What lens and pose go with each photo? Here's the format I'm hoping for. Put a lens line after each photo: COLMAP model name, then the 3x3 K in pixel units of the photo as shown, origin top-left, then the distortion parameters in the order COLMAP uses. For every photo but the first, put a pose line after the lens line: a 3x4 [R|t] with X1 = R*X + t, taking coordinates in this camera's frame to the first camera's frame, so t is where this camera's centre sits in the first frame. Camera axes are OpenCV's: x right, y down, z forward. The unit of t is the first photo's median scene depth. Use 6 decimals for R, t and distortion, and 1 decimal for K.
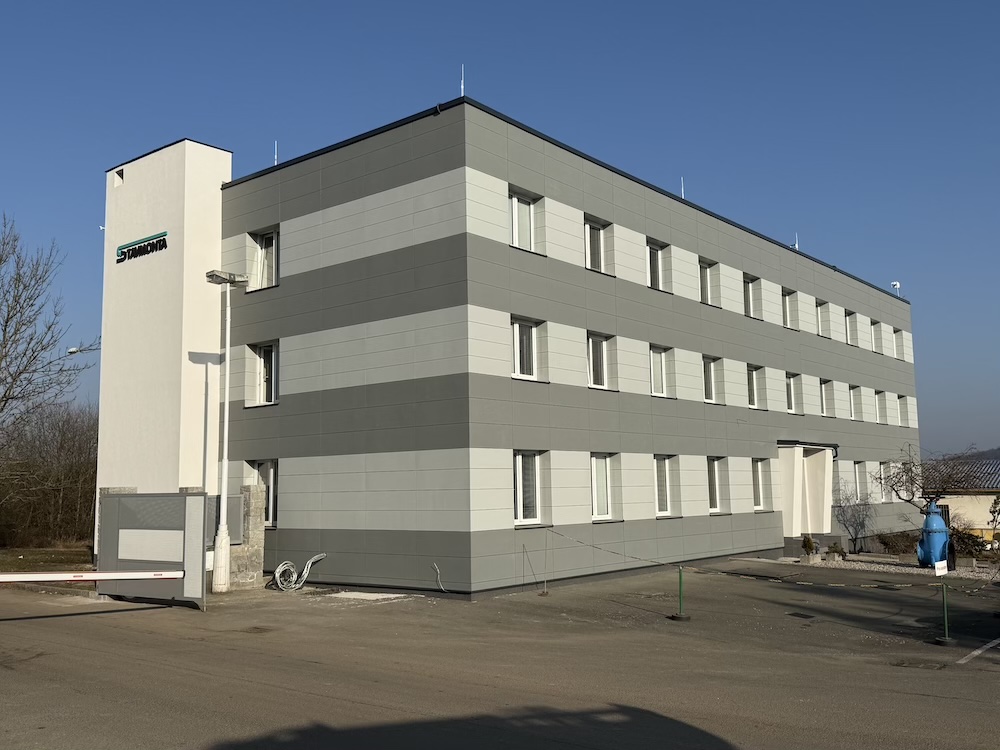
lens RADIAL K [[950.3, 0, 500.7], [0, 950.3, 375.7], [0, 0, 1]] dist [0.058263, 0.000000]
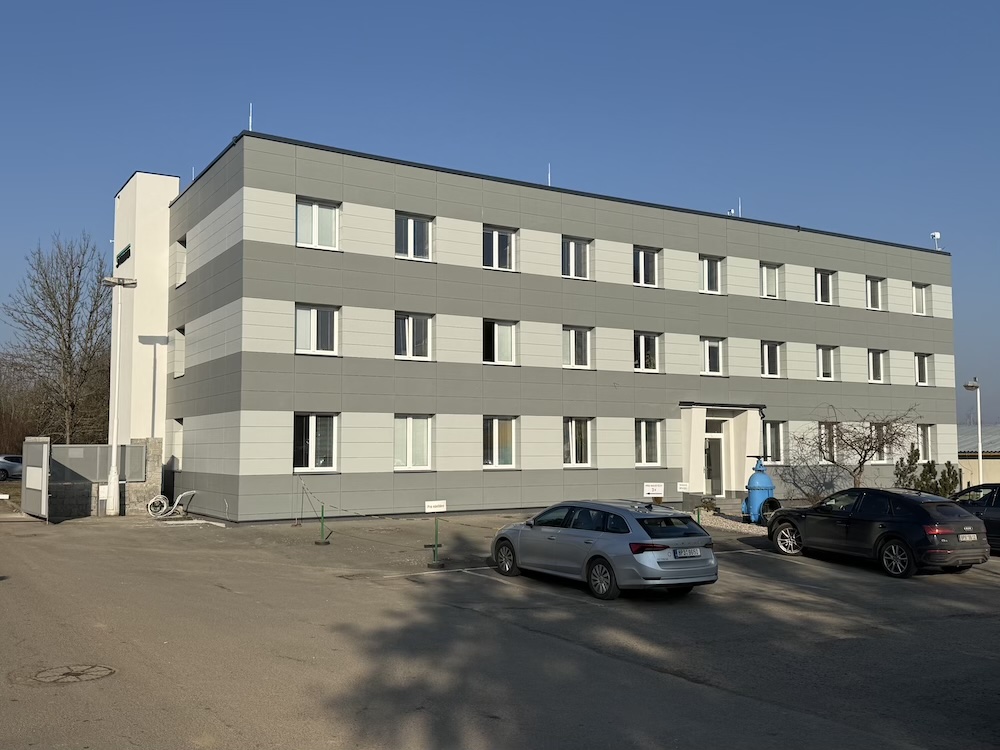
lens RADIAL K [[950.3, 0, 498.8], [0, 950.3, 375.7], [0, 0, 1]] dist [0.058263, 0.000000]
pose [[0.942198, -0.009265, -0.334928, 0.600548], [0.024854, 0.998796, 0.042288, -0.013956], [0.334133, -0.048168, 0.941294, -0.076928]]
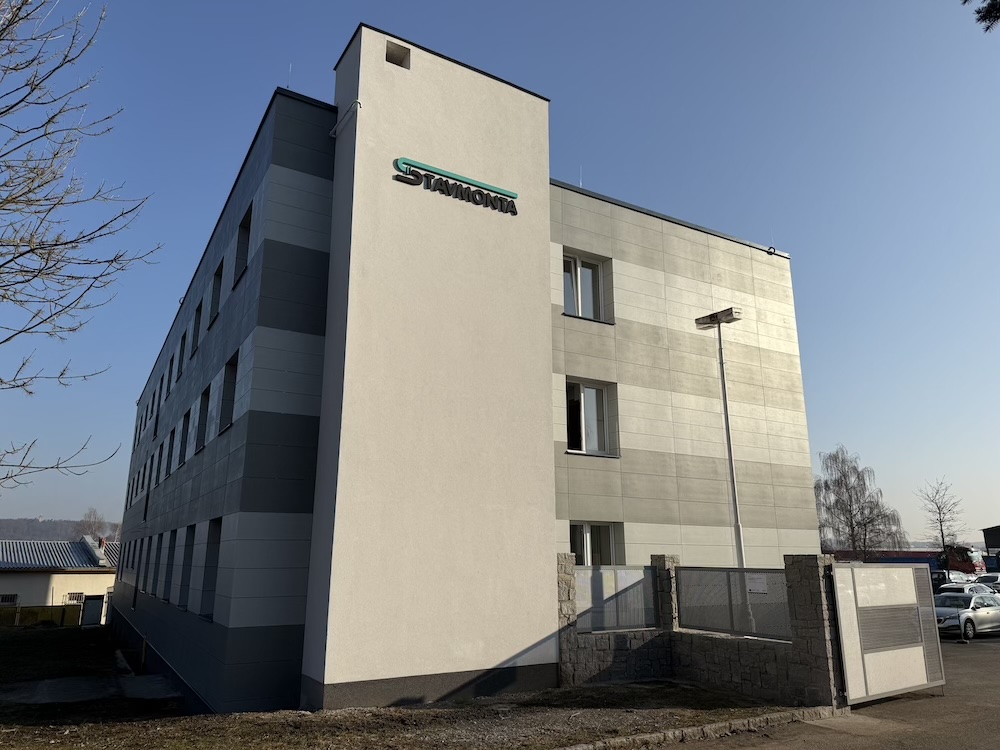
lens RADIAL K [[692.6, 0, 500.4], [0, 692.6, 376.8], [0, 0, 1]] dist [0.002006, 0.000106]
pose [[0.323821, 0.250348, 0.912395, -0.919615], [-0.123165, 0.967305, -0.221702, 0.117709], [-0.938067, -0.040583, 0.344068, 0.948277]]
